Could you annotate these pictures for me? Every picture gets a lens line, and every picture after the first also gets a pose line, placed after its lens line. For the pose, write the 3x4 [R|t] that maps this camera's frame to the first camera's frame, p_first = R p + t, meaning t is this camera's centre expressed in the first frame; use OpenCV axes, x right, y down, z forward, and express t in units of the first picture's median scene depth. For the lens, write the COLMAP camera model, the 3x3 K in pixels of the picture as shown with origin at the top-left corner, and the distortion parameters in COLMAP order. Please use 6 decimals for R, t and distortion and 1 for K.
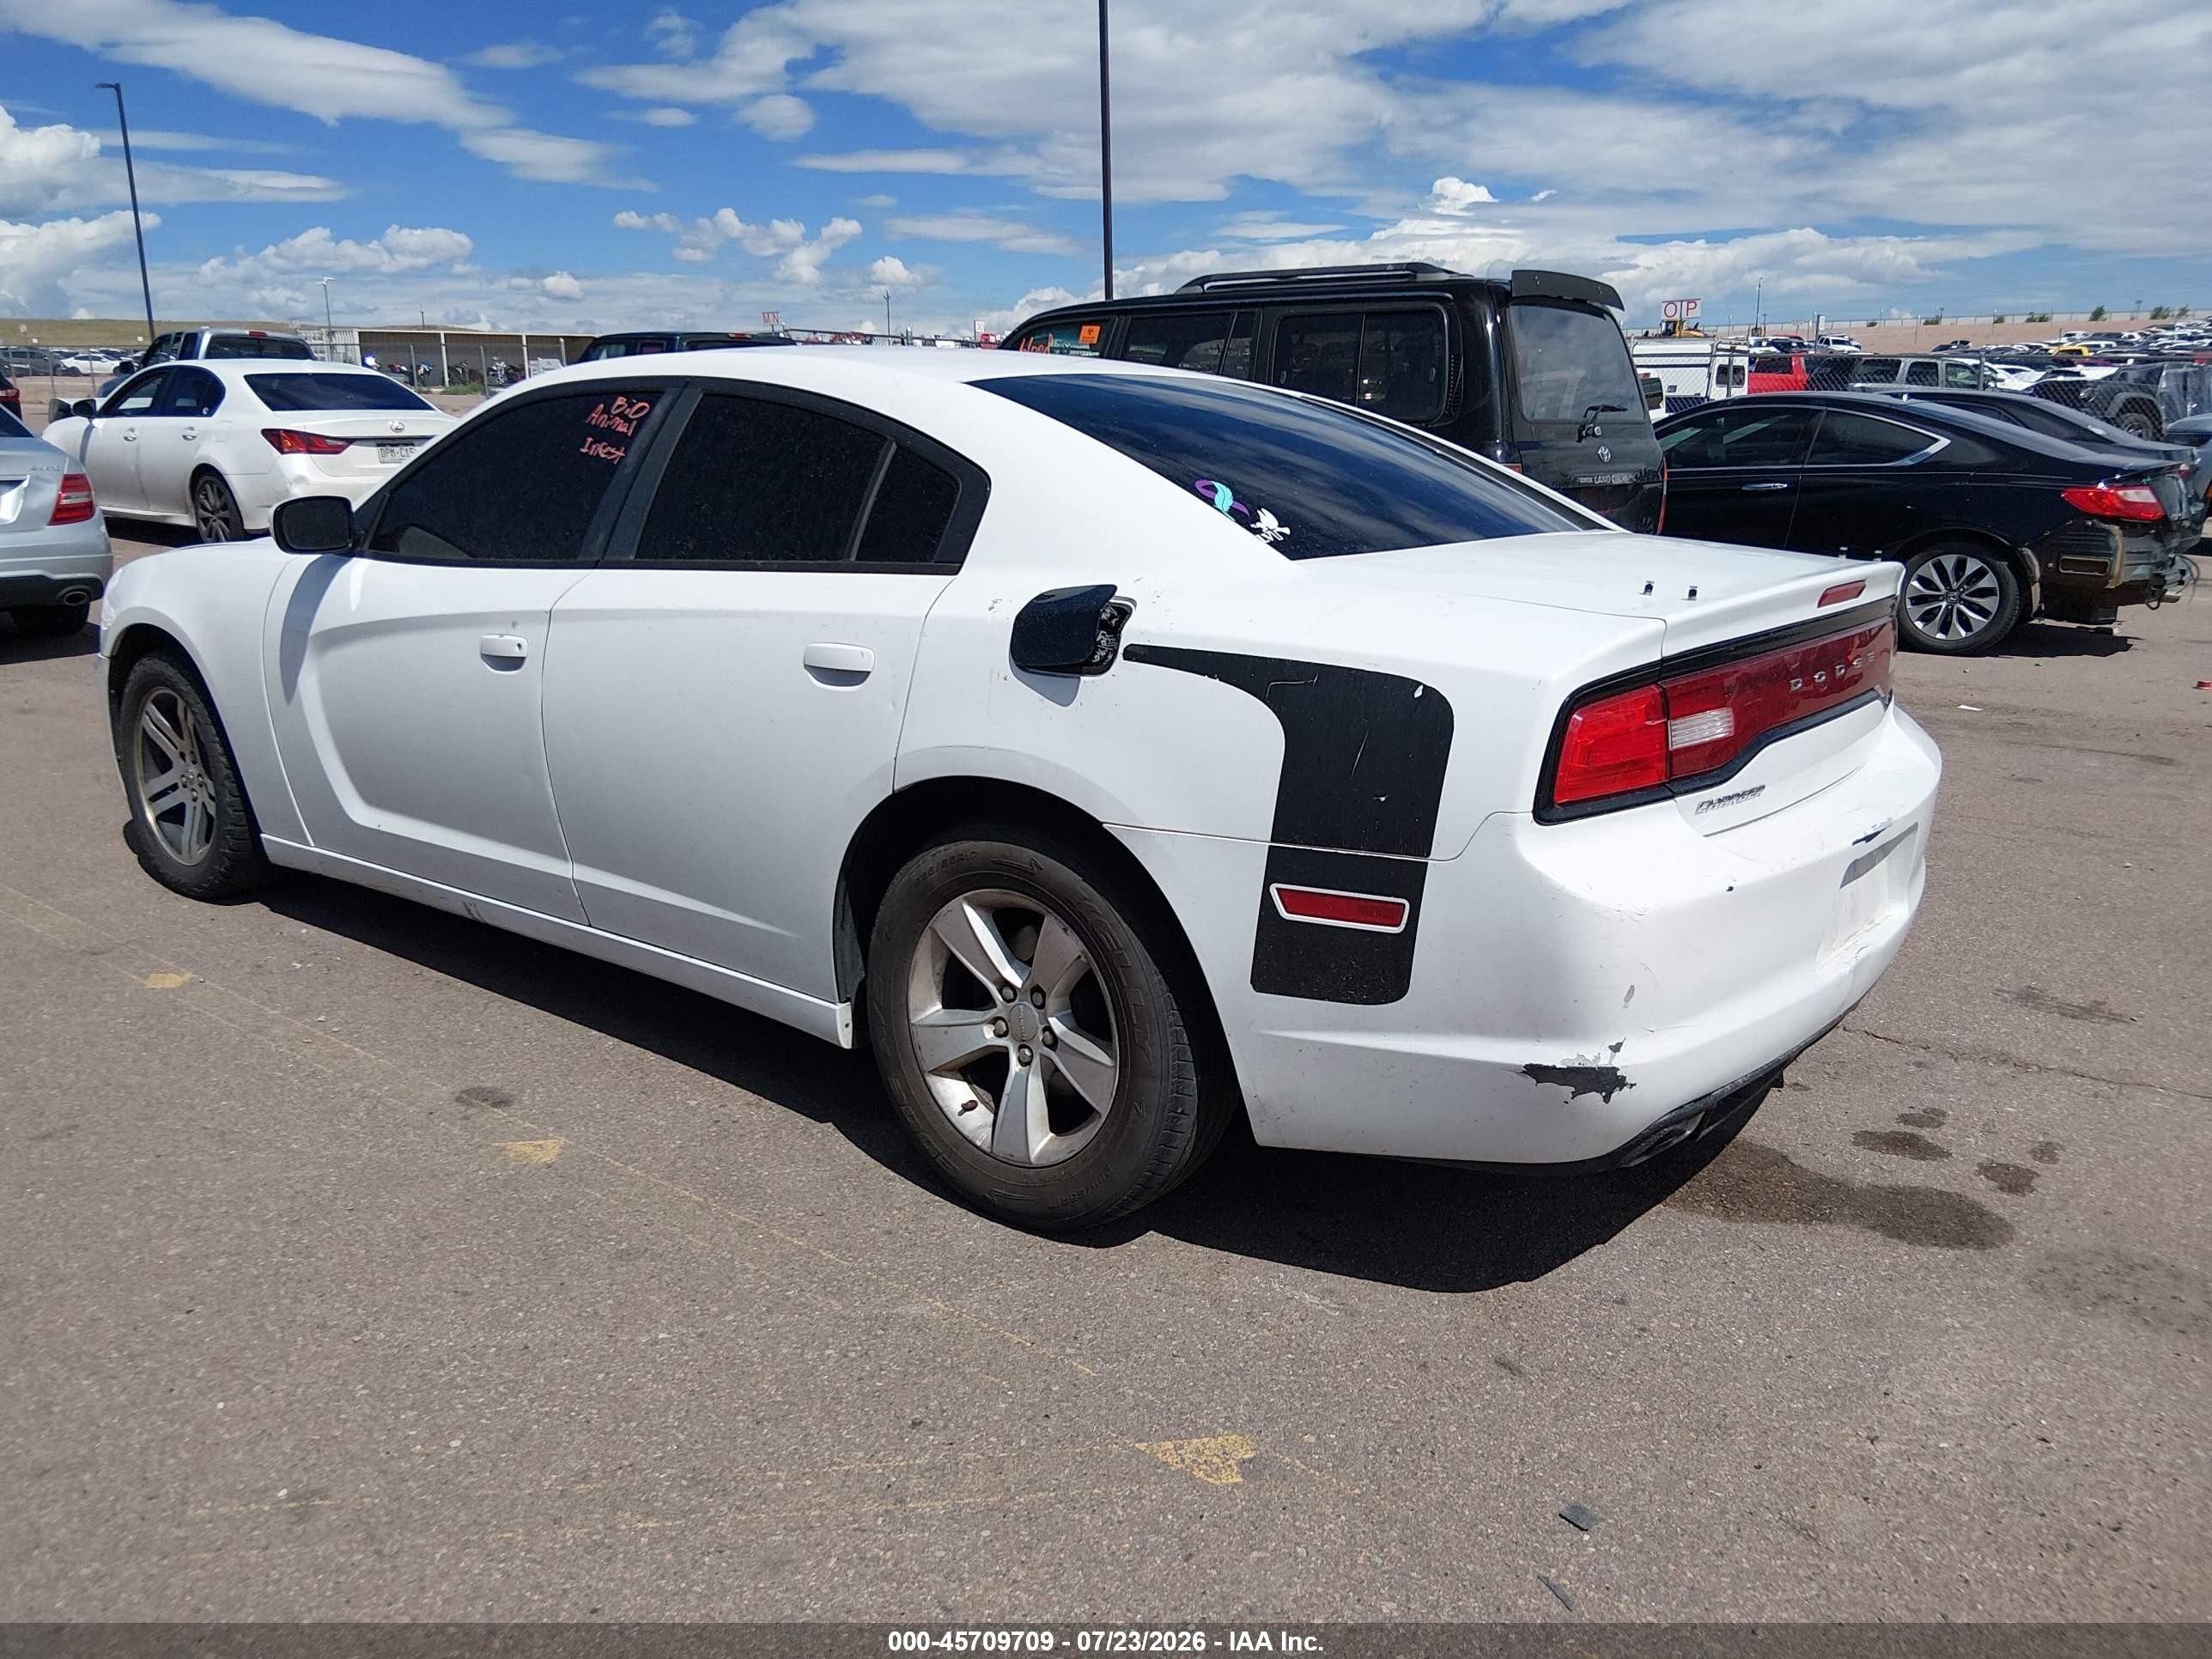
lens RADIAL K [[1681.6, 0, 1116.5], [0, 1681.6, 838.6], [0, 0, 1]] dist [0.078625, -0.122962]
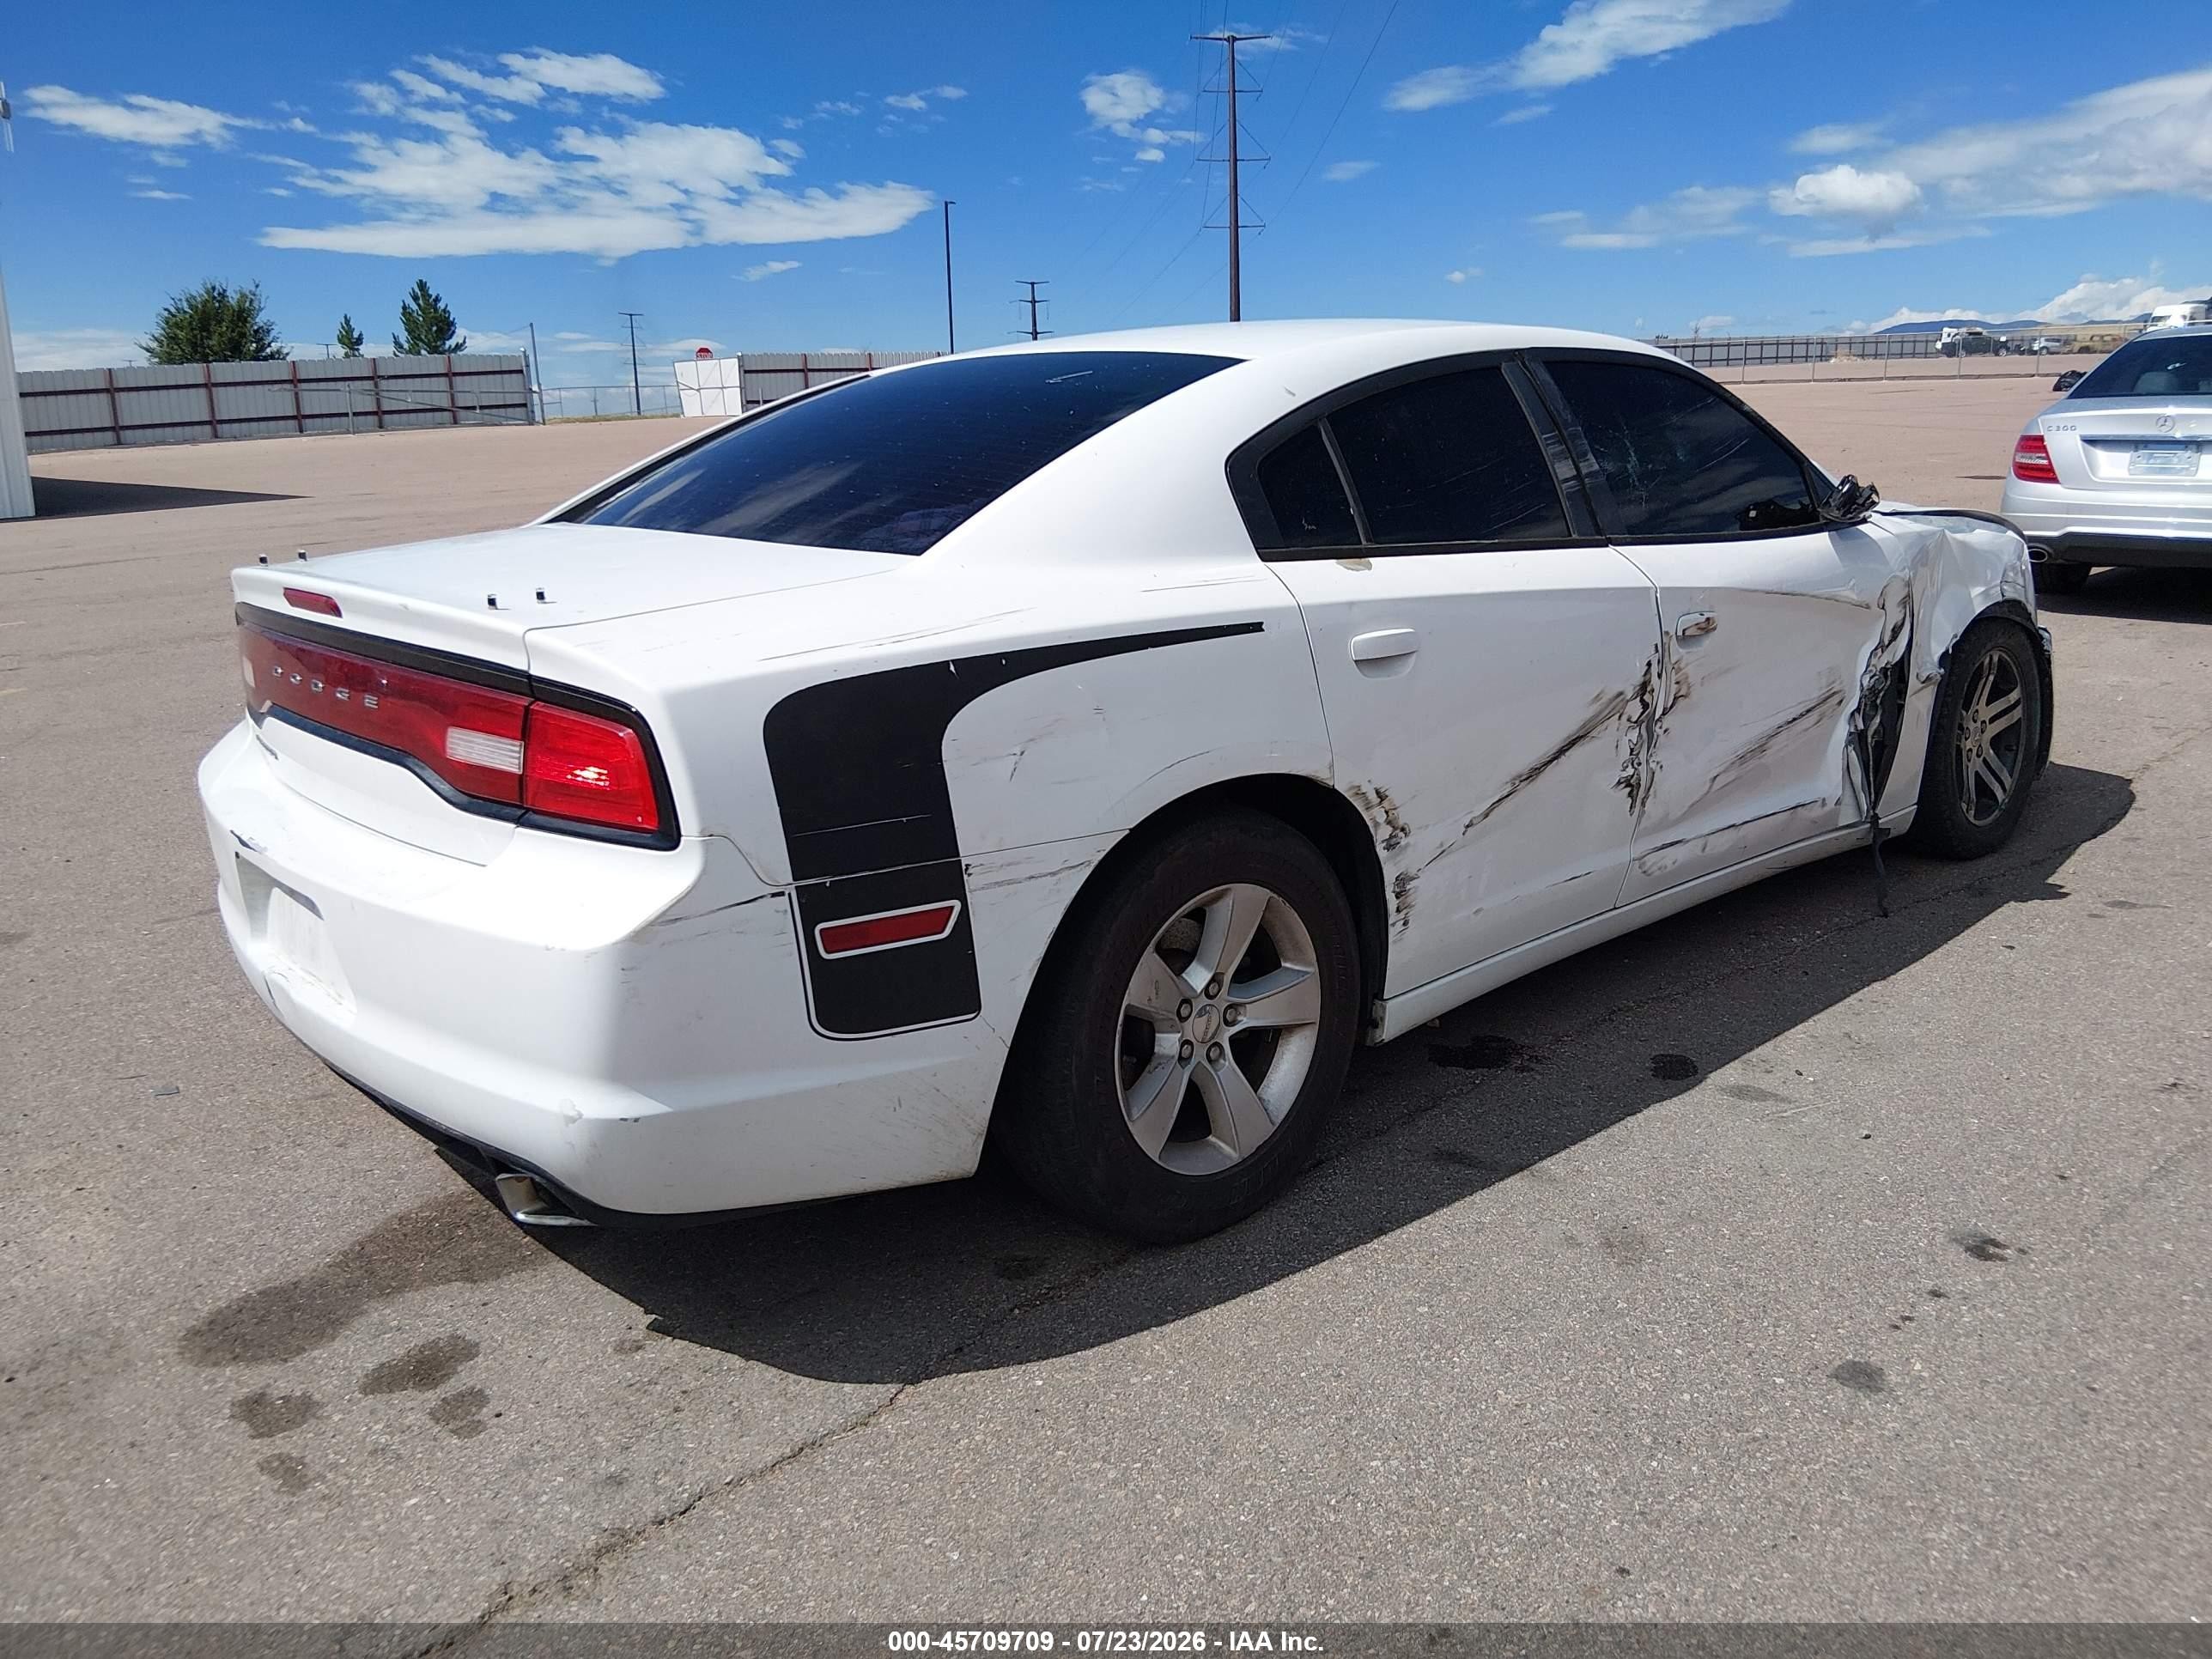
lens RADIAL K [[1681.6, 0, 1126.0], [0, 1681.6, 817.2], [0, 0, 1]] dist [0.078625, -0.122962]
pose [[-0.162453, 0.235740, -0.958142, 0.286662], [-0.218483, 0.938343, 0.267912, -0.085385], [0.962224, 0.252861, -0.100931, 0.349961]]
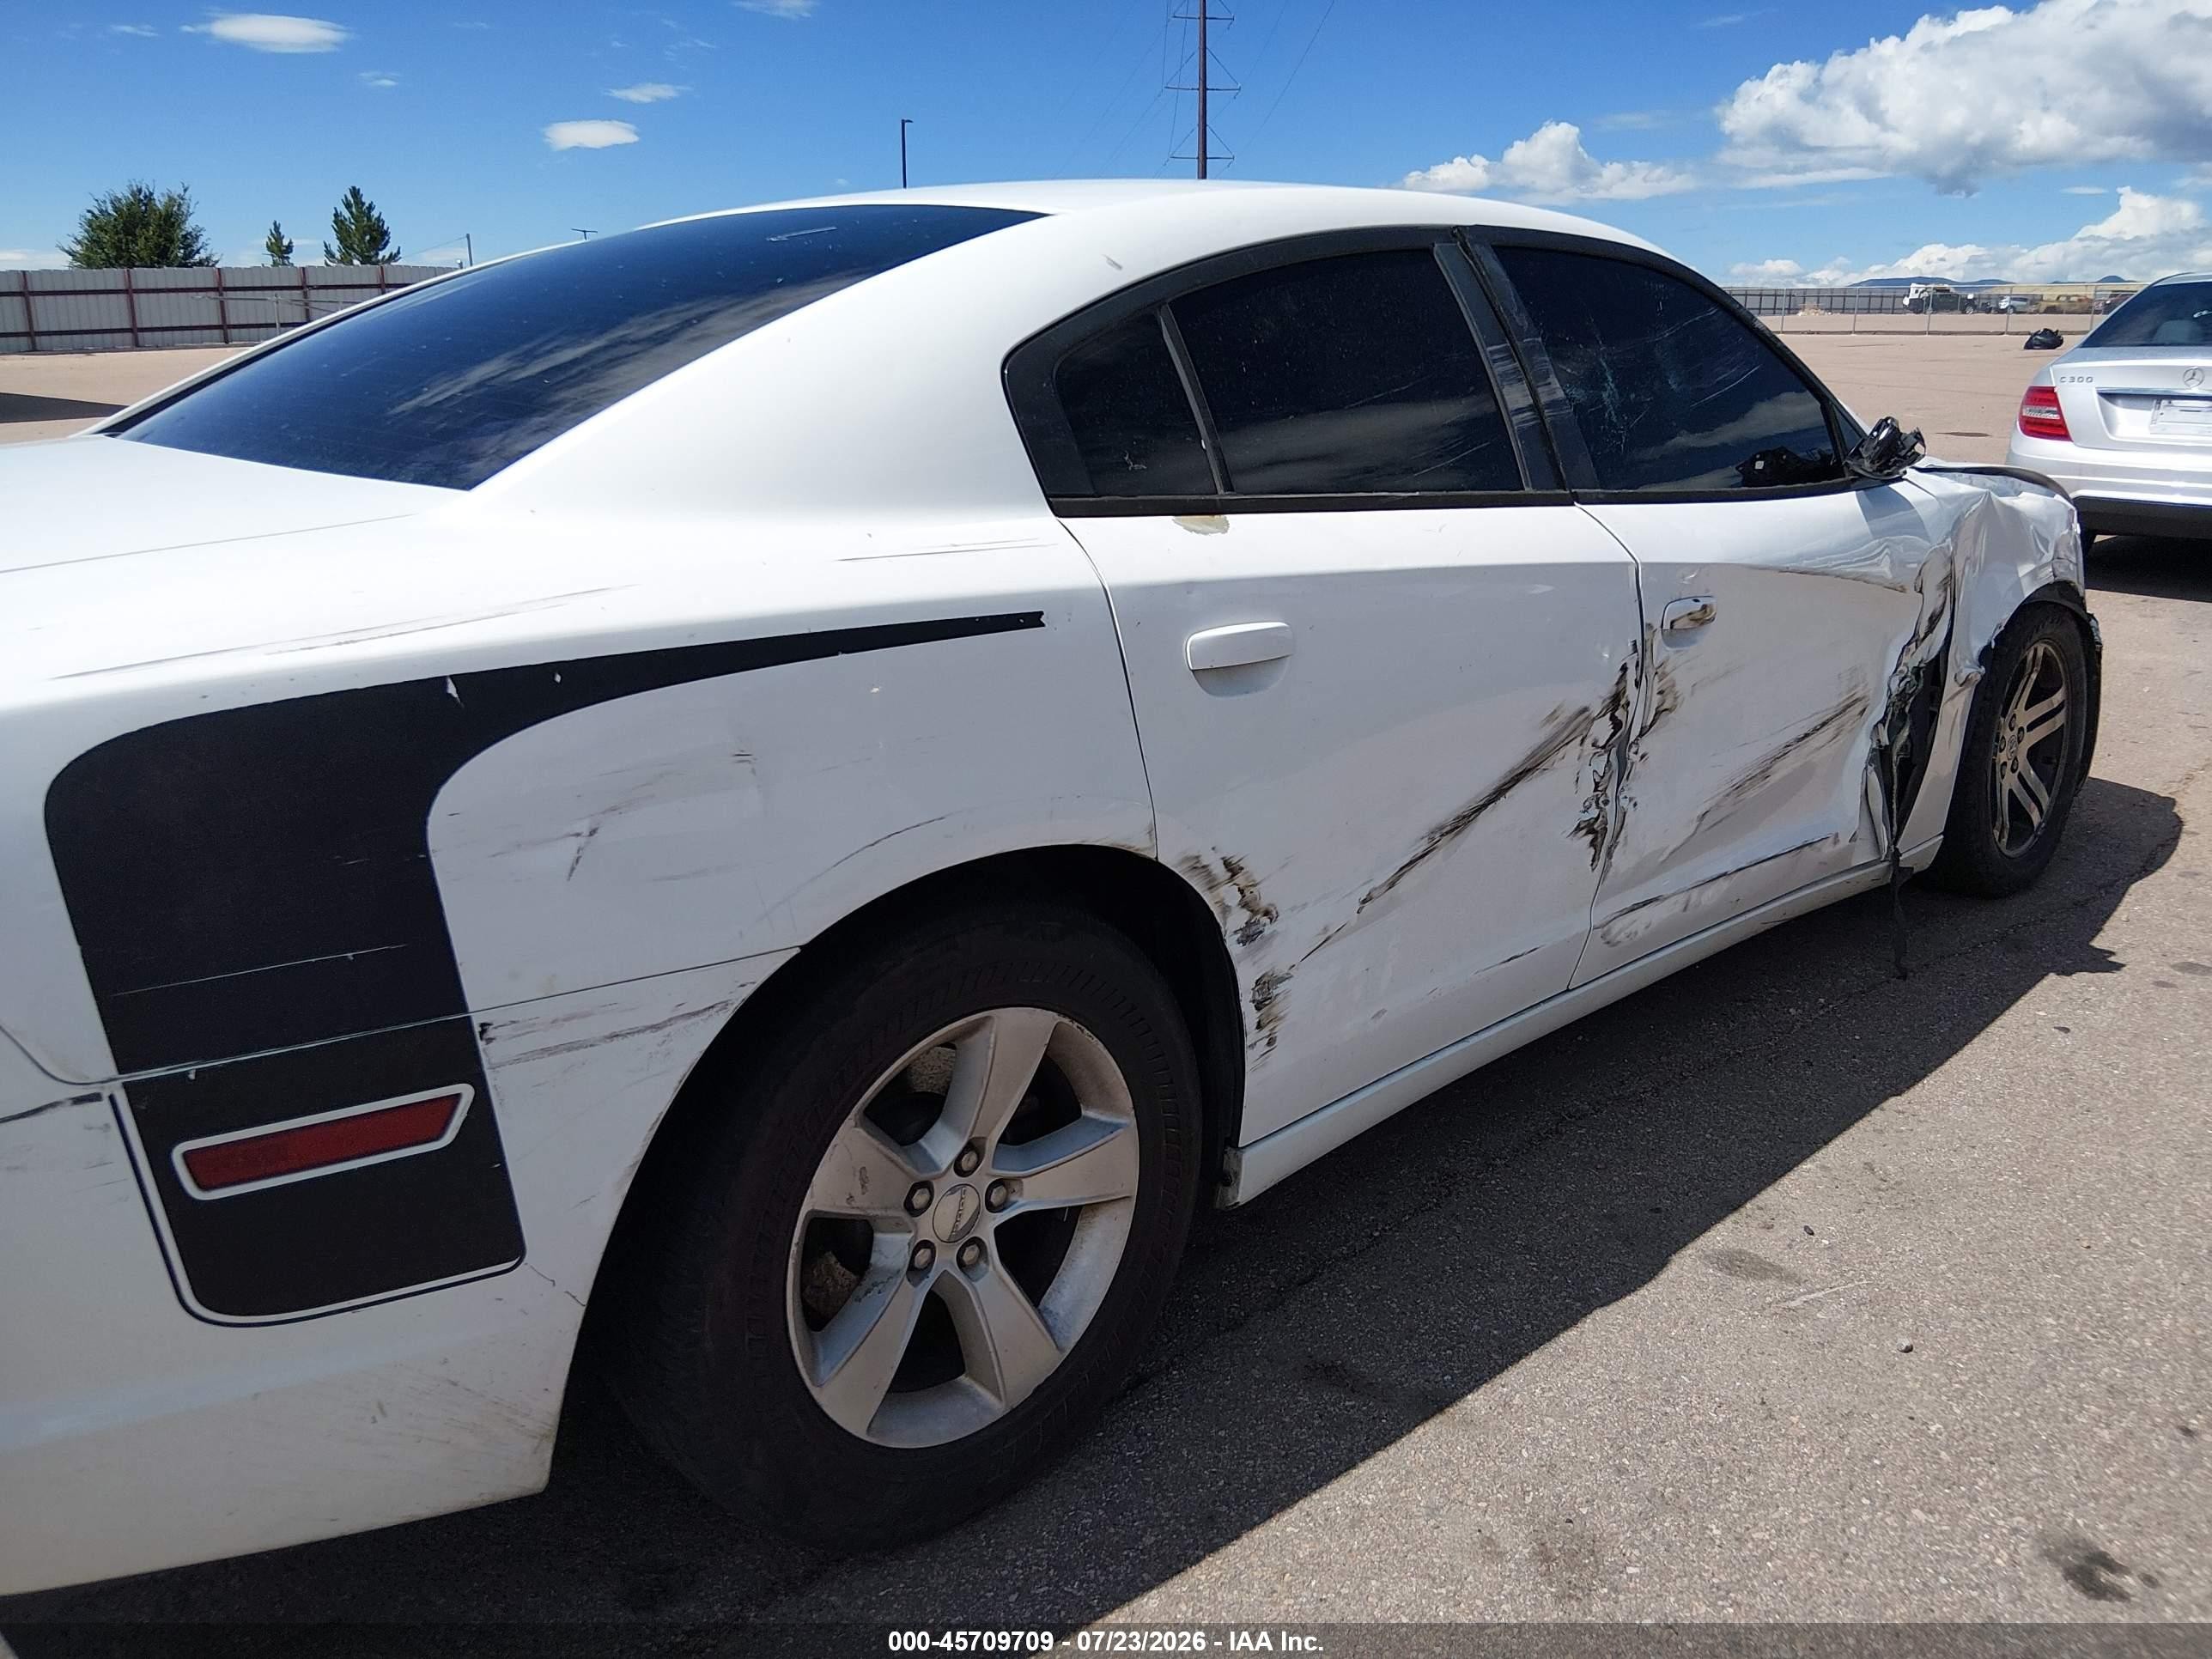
lens RADIAL K [[1681.6, 0, 1129.2], [0, 1681.6, 818.4], [0, 0, 1]] dist [0.078625, -0.122962]
pose [[-0.141433, 0.267085, -0.953238, 0.207541], [-0.245556, 0.923358, 0.295147, -0.081986], [0.959009, 0.275816, -0.065009, 0.359360]]
